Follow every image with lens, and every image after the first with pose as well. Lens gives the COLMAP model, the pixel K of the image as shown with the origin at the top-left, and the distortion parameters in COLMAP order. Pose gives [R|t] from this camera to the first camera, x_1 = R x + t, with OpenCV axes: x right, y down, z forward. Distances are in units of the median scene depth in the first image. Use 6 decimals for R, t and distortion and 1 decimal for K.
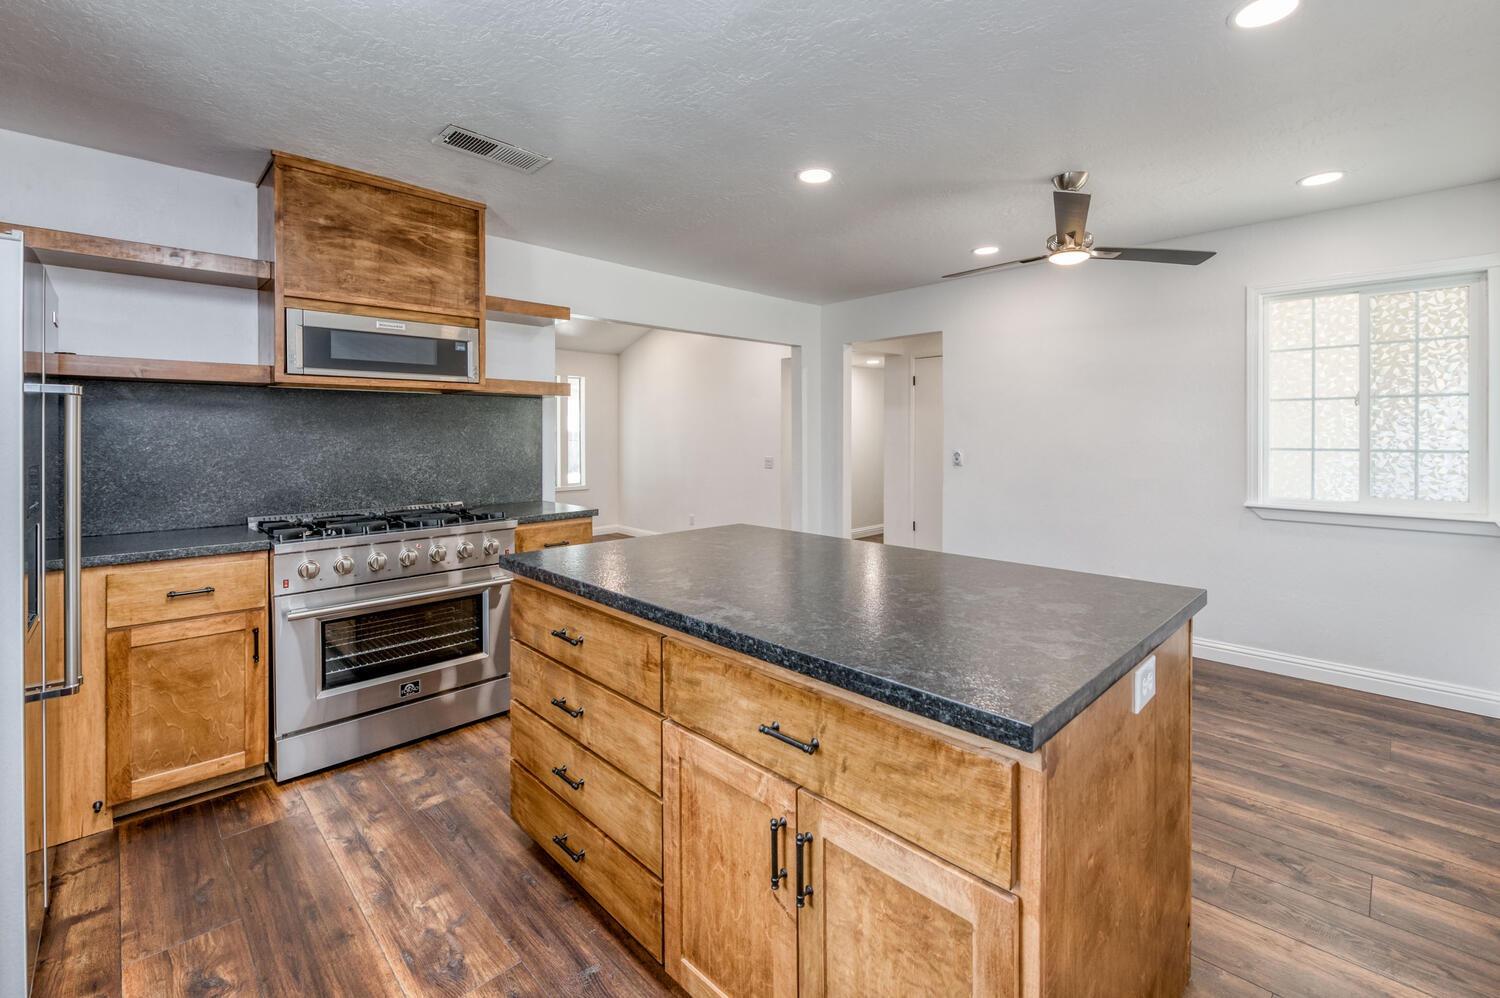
lens RADIAL K [[643.3, 0, 752.3], [0, 643.3, 436.9], [0, 0, 1]] dist [0.000881, -0.000020]
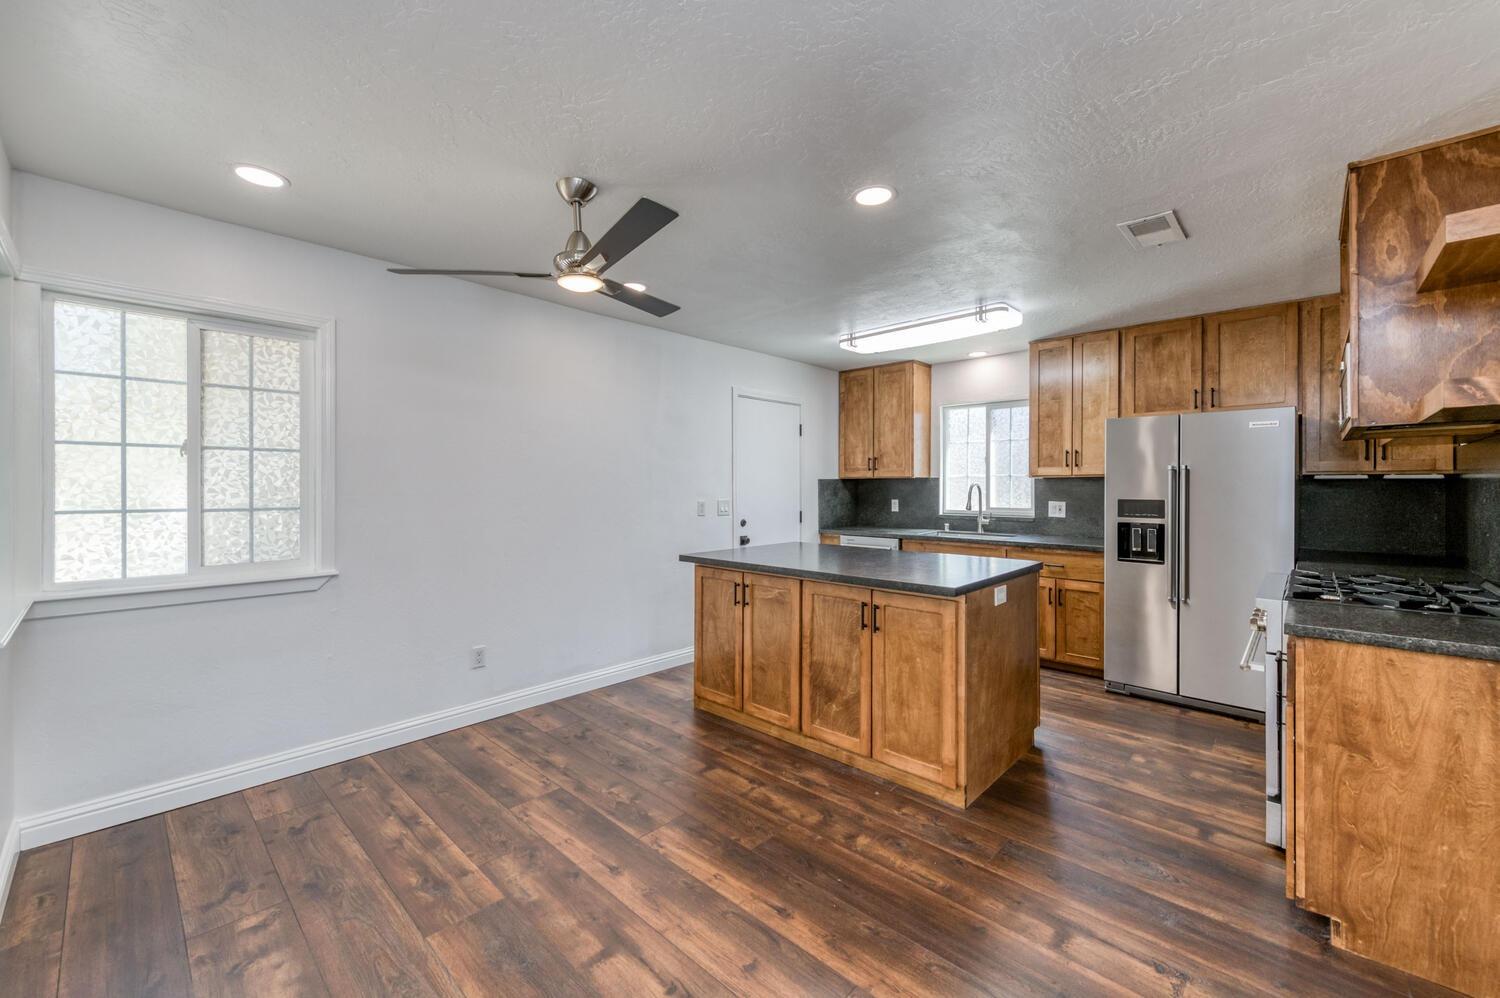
lens RADIAL K [[611.3, 0, 734.5], [0, 611.3, 488.2], [0, 0, 1]] dist [0.001597, -0.000256]
pose [[-0.999934, 0.005175, -0.010299, 0.314081], [0.005118, 0.999971, 0.005587, -0.014594], [0.010327, 0.005534, -0.999931, 1.960067]]
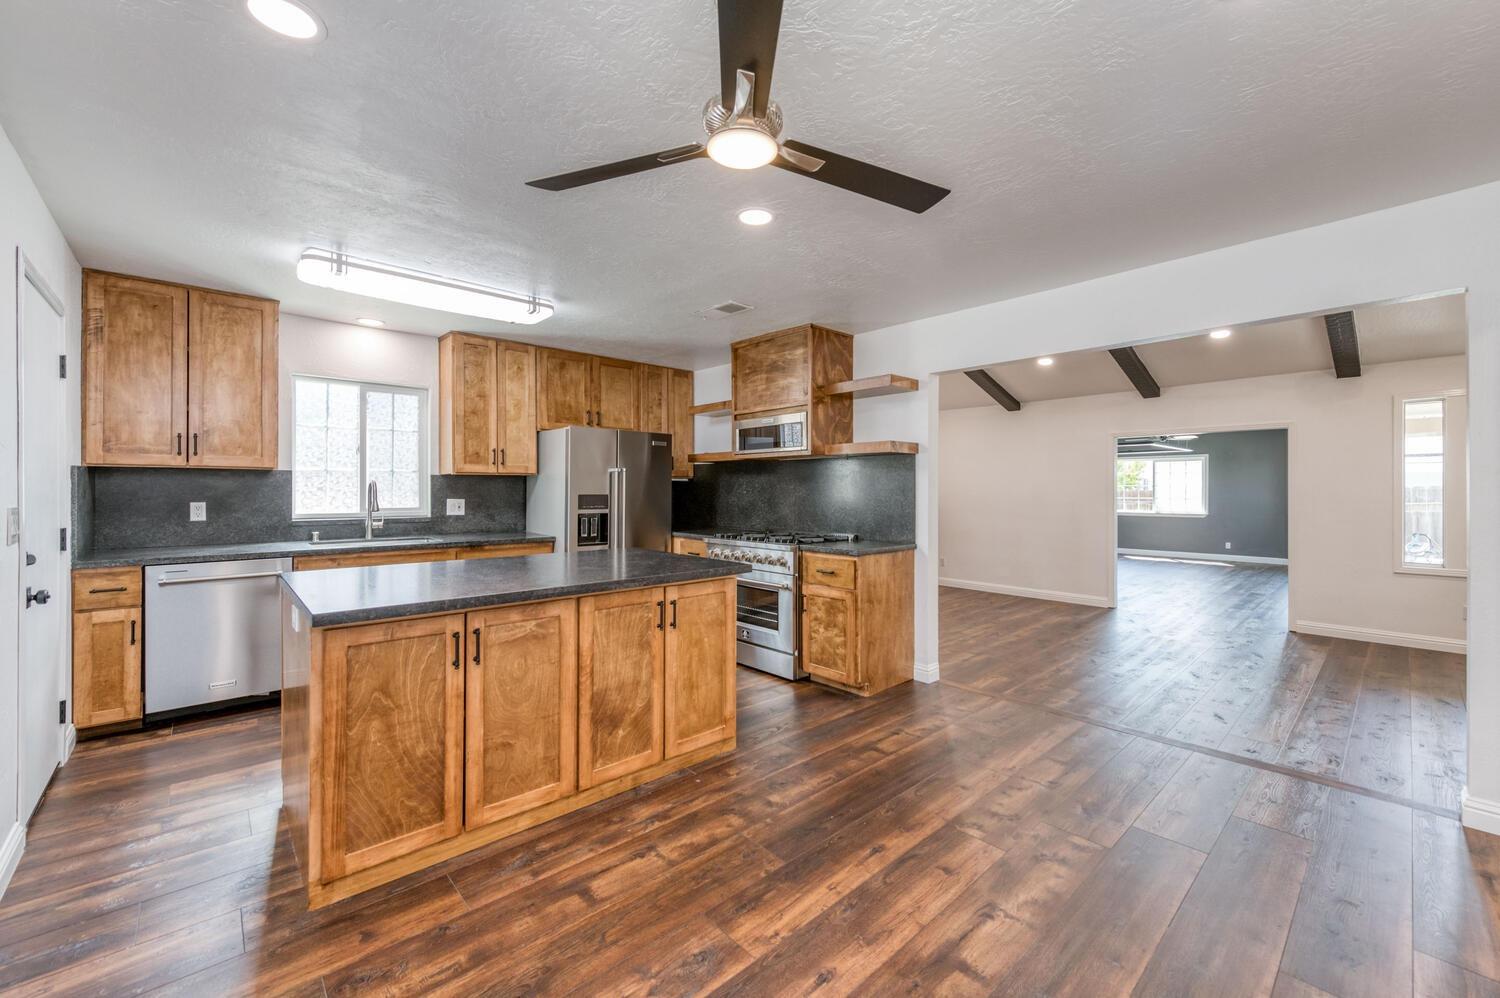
lens RADIAL K [[606.9, 0, 765.4], [0, 606.9, 489.1], [0, 0, 1]] dist [0.001587, -0.000245]
pose [[-0.022889, 0.004288, -0.999729, 1.086826], [-0.005465, 0.999975, 0.004414, -0.001547], [0.999723, 0.005565, -0.022865, 1.094517]]
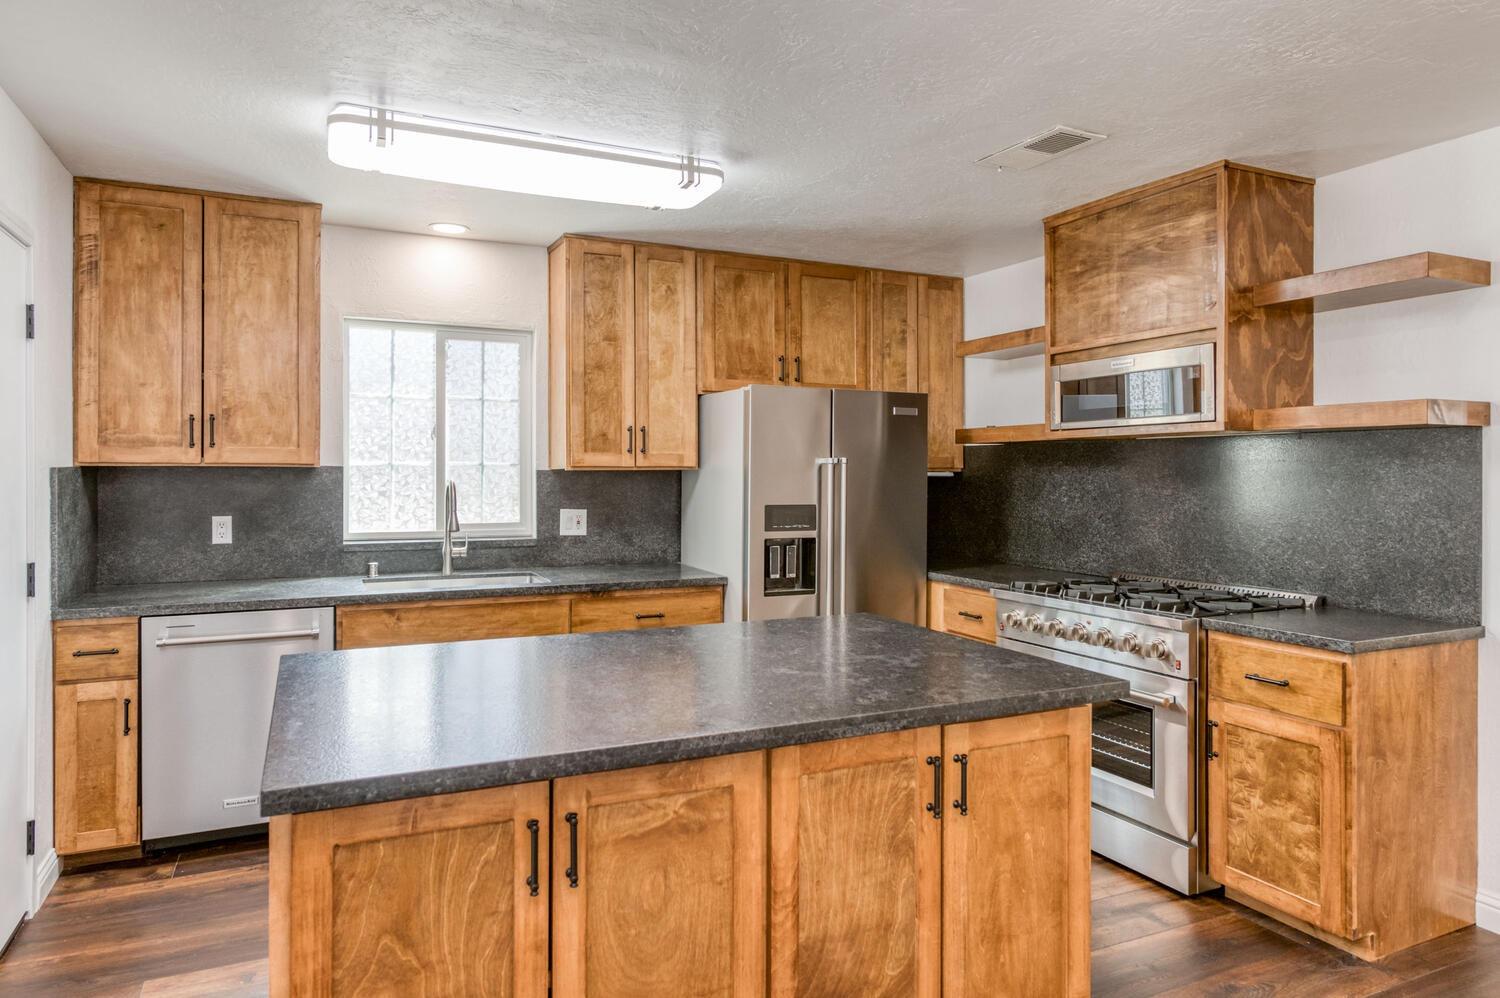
lens RADIAL K [[949.3, 0, 754.0], [0, 949.3, 474.0], [0, 0, 1]] dist [0.000788, 0.002294]
pose [[-0.324338, 0.005876, -0.945923, 0.832630], [-0.003758, 0.999965, 0.007500, -0.036968], [0.945934, 0.005987, -0.324305, 1.004398]]
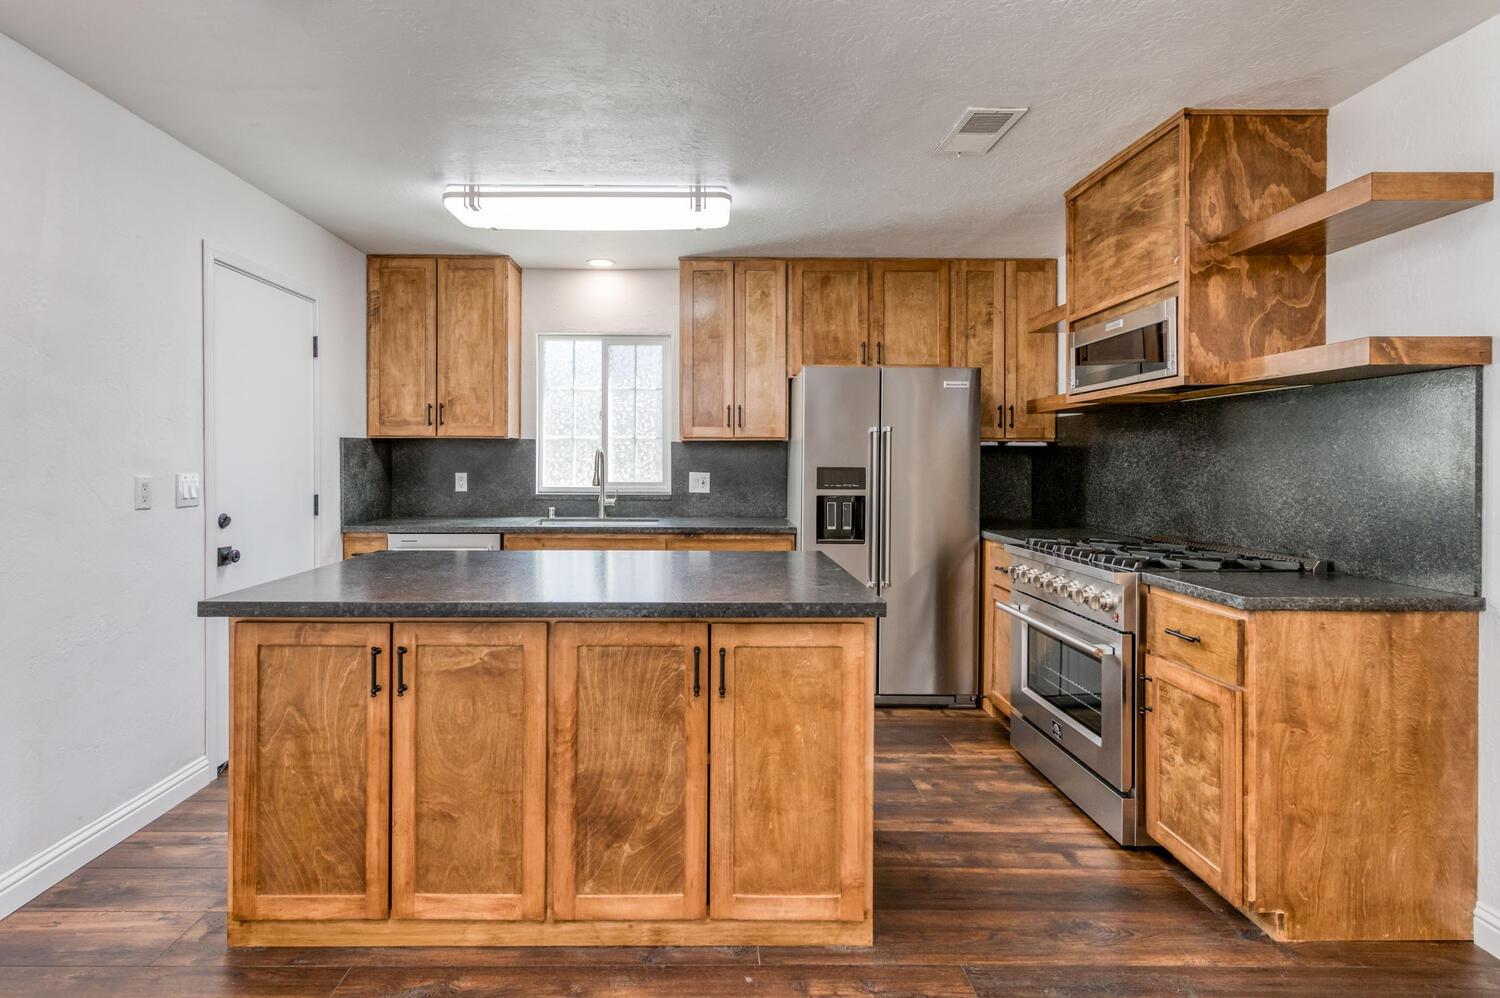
lens RADIAL K [[804.6, 0, 712.8], [0, 804.6, 468.4], [0, 0, 1]] dist [0.004794, -0.000020]
pose [[-0.698517, 0.008542, -0.715543, 0.630091], [-0.001773, 0.999905, 0.013667, 0.005796], [0.715592, 0.010816, -0.698435, 1.457227]]
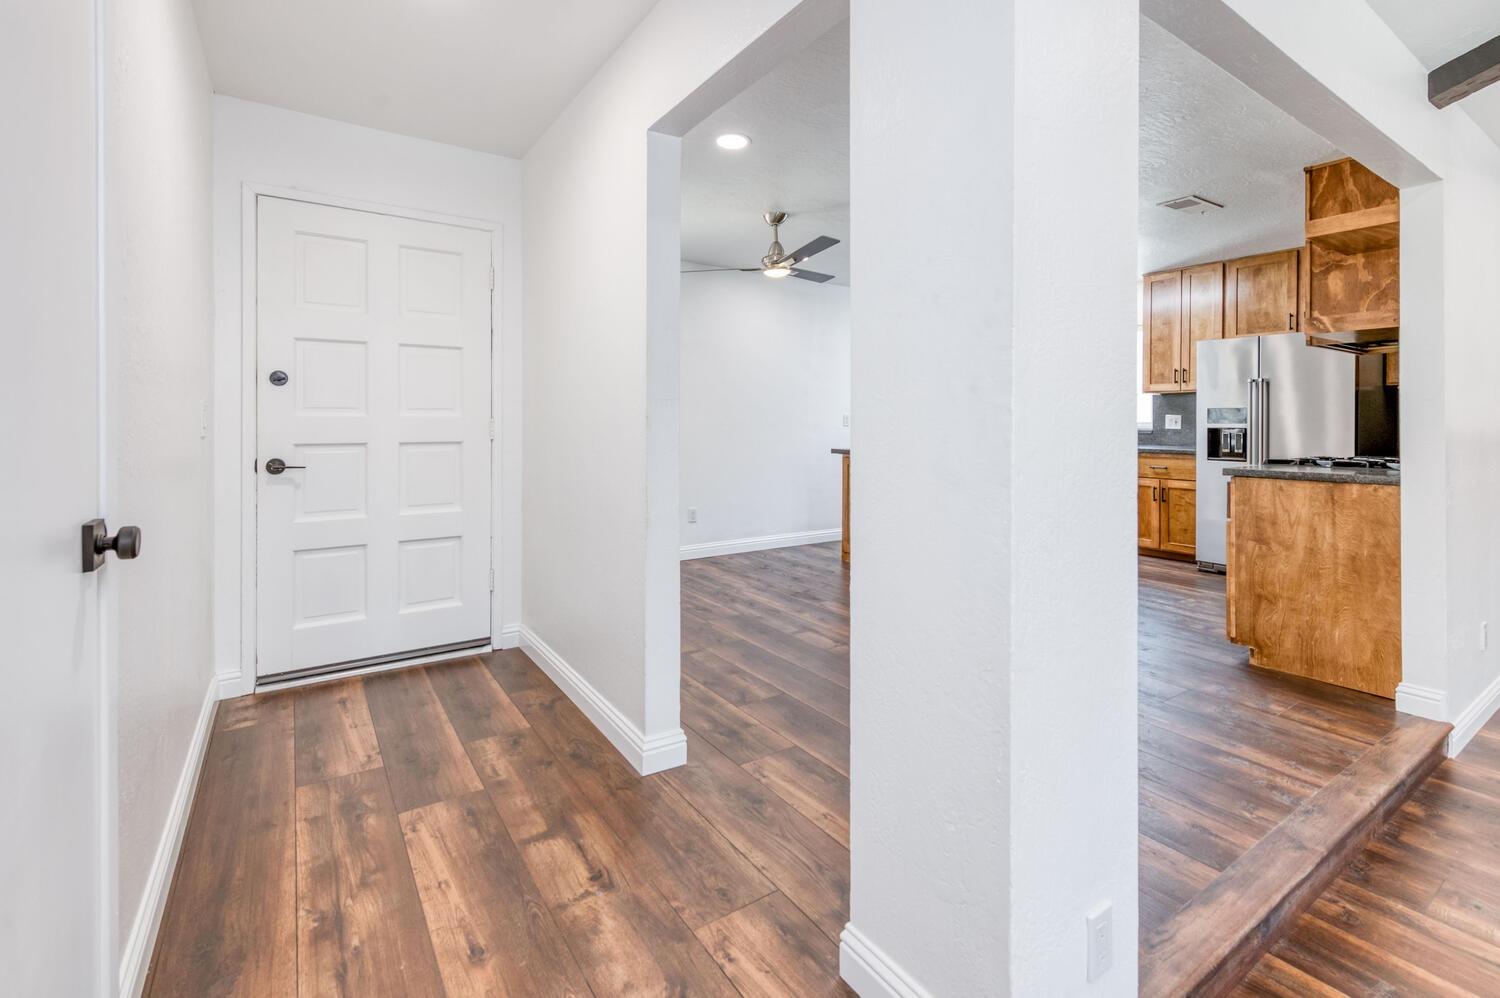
lens RADIAL K [[667.6, 0, 692.5], [0, 667.6, 422.1], [0, 0, 1]] dist [0.000235, -0.000115]
pose [[-0.966701, 0.002233, 0.255898, 0.313852], [0.002863, 0.999994, 0.002089, 0.054241], [-0.255892, 0.002753, -0.966702, 2.707765]]
